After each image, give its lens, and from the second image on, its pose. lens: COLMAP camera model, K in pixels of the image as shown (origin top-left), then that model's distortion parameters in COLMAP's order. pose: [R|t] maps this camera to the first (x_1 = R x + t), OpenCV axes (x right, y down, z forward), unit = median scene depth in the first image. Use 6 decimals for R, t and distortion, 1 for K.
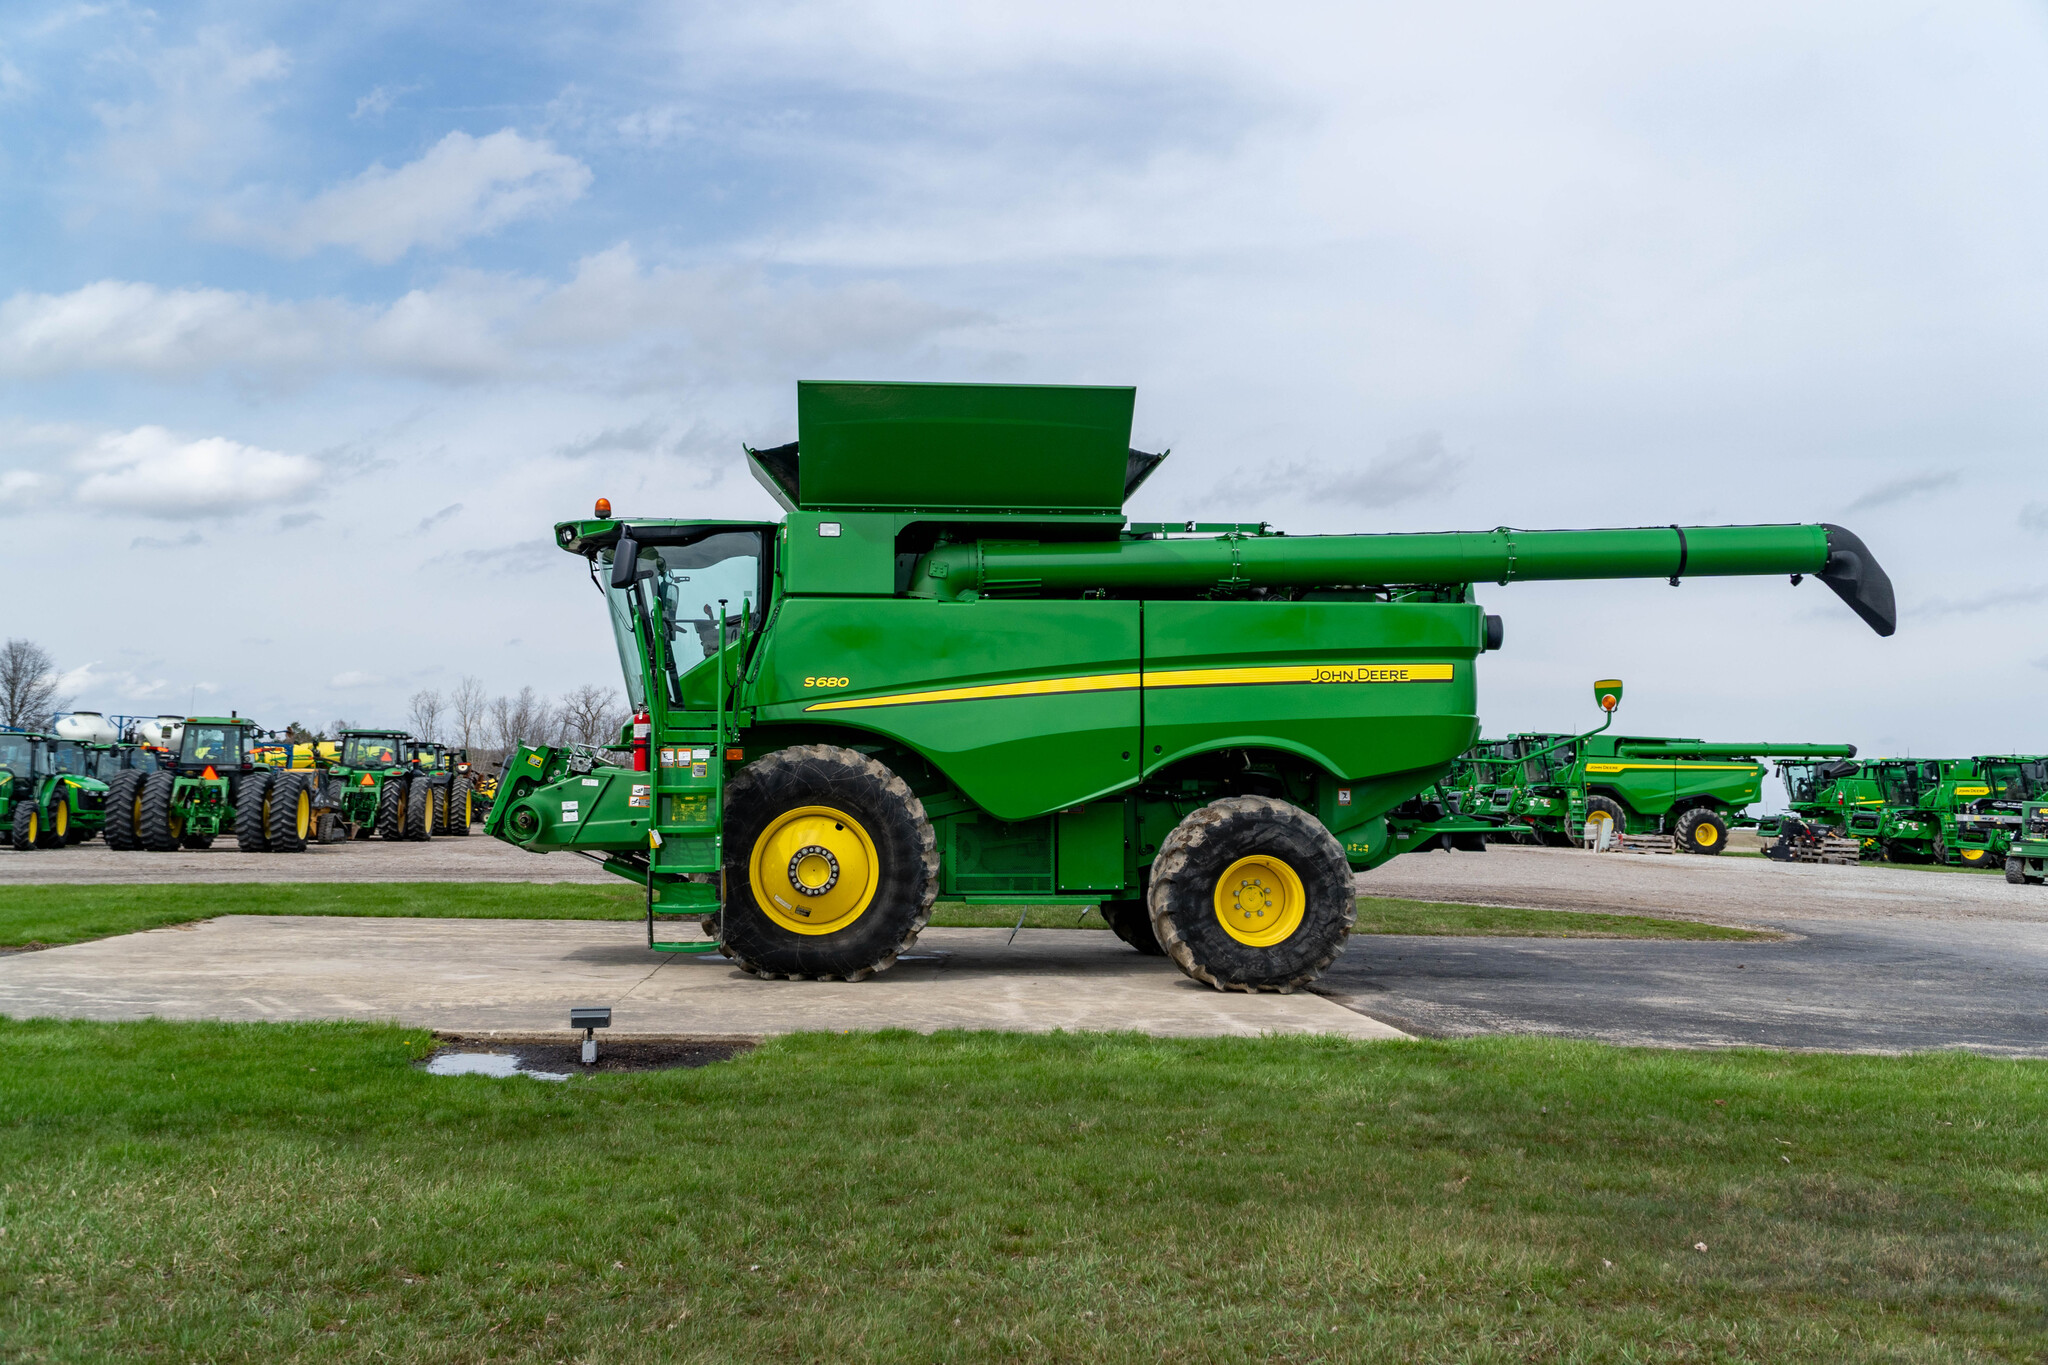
lens RADIAL K [[2007.0, 0, 1011.1], [0, 2007.0, 692.5], [0, 0, 1]] dist [0.078445, -0.009588]
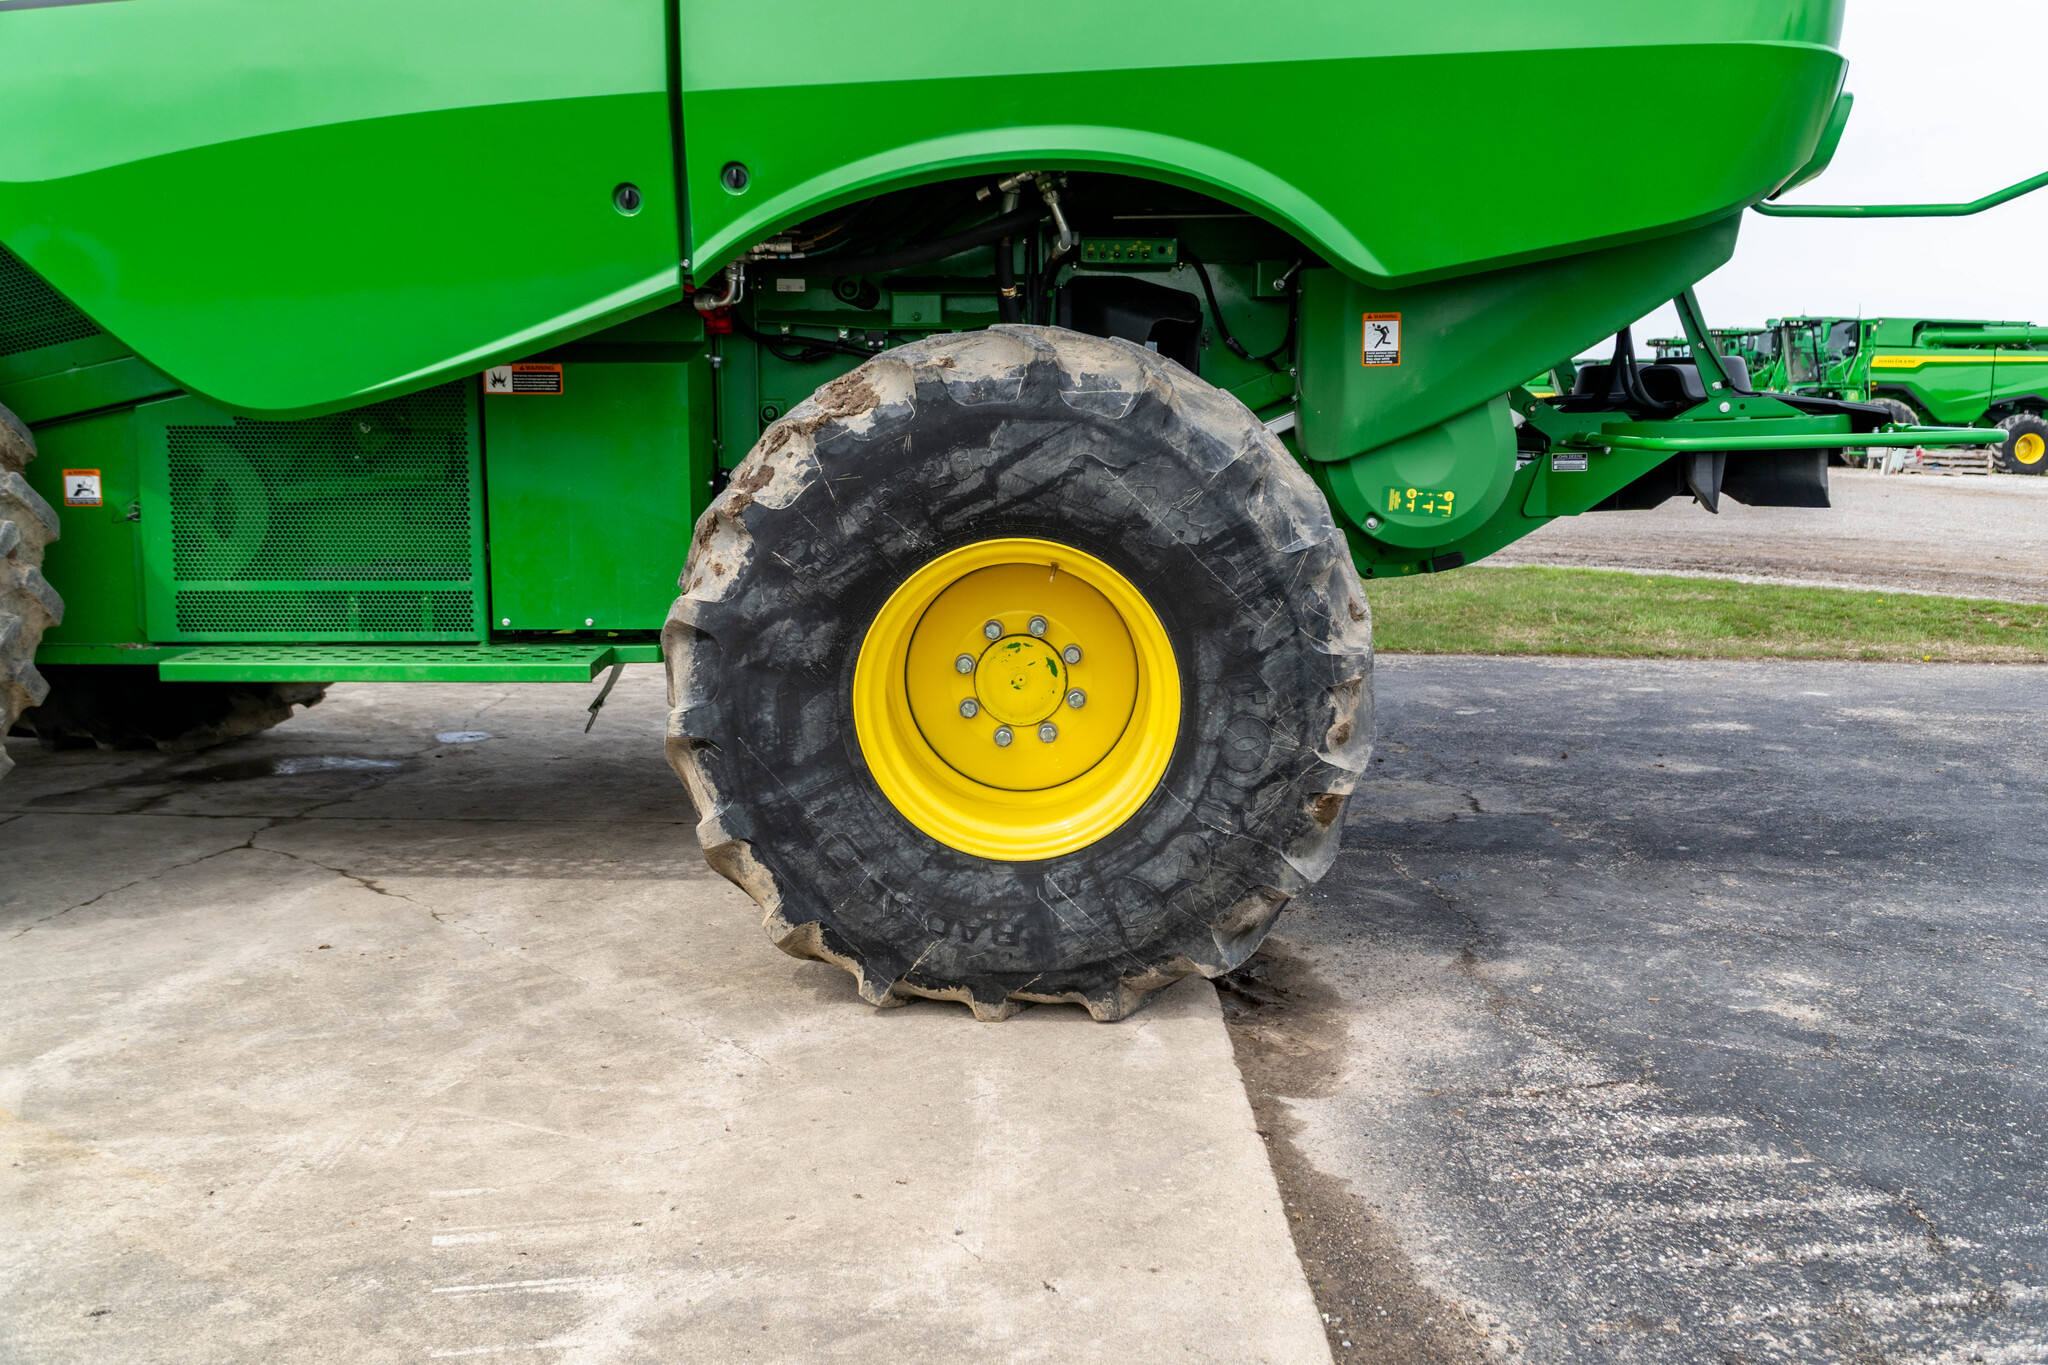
lens RADIAL K [[2007.0, 0, 1011.1], [0, 2007.0, 692.5], [0, 0, 1]] dist [0.078445, -0.009588]
pose [[0.994939, 0.009561, -0.100027, 0.142660], [0.009297, 0.982435, 0.186372, 0.047777], [0.100052, -0.186358, 0.977374, 0.688919]]
